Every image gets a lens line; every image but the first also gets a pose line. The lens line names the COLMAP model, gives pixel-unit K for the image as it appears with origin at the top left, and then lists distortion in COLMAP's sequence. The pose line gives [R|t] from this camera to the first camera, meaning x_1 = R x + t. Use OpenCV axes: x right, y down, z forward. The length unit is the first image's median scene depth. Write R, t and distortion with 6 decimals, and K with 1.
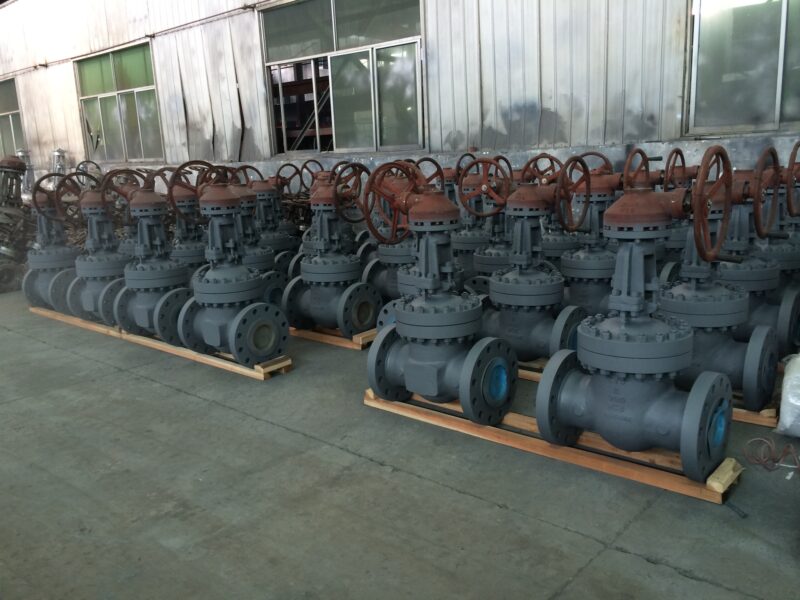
lens RADIAL K [[694.2, 0, 396.7], [0, 694.2, 303.8], [0, 0, 1]] dist [0.091923, -0.131121]
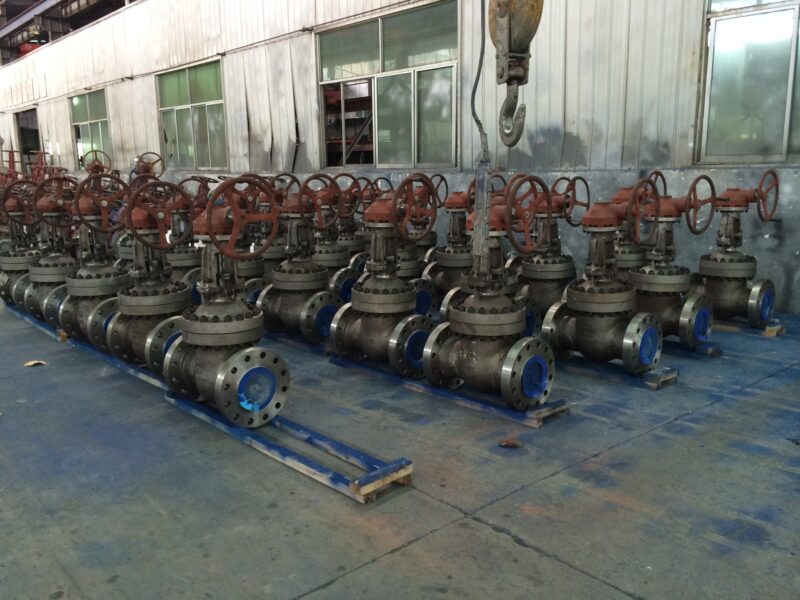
lens RADIAL K [[694.2, 0, 399.2], [0, 694.2, 300.4], [0, 0, 1]] dist [0.091923, -0.131121]
pose [[0.992967, 0.050892, -0.106891, 0.077585], [-0.053038, 0.998442, -0.017326, -0.000449], [0.105843, 0.022874, 0.994120, -0.042263]]
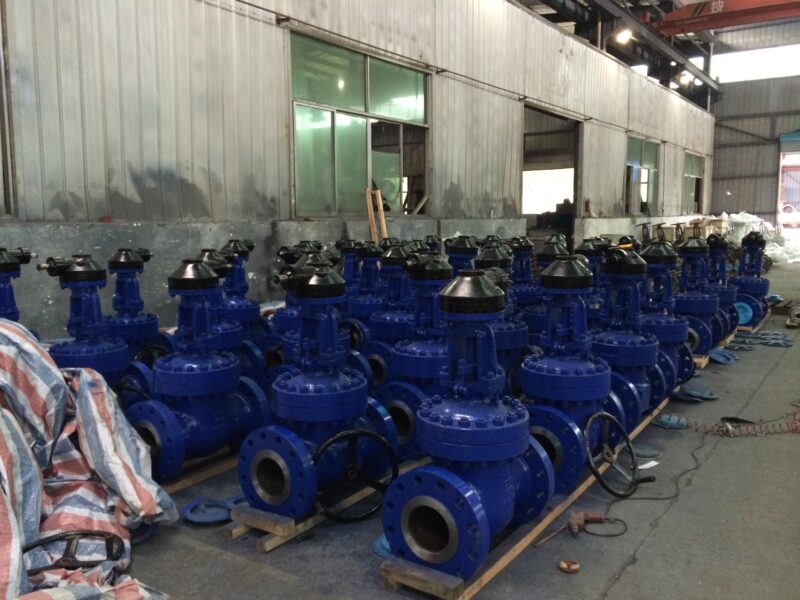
lens RADIAL K [[694.2, 0, 395.9], [0, 694.2, 285.6], [0, 0, 1]] dist [0.091923, -0.131121]
pose [[-0.136644, -0.057999, 0.988921, -0.643238], [0.208701, 0.974193, 0.085972, -0.146111], [-0.968386, 0.218137, -0.121013, 0.772888]]
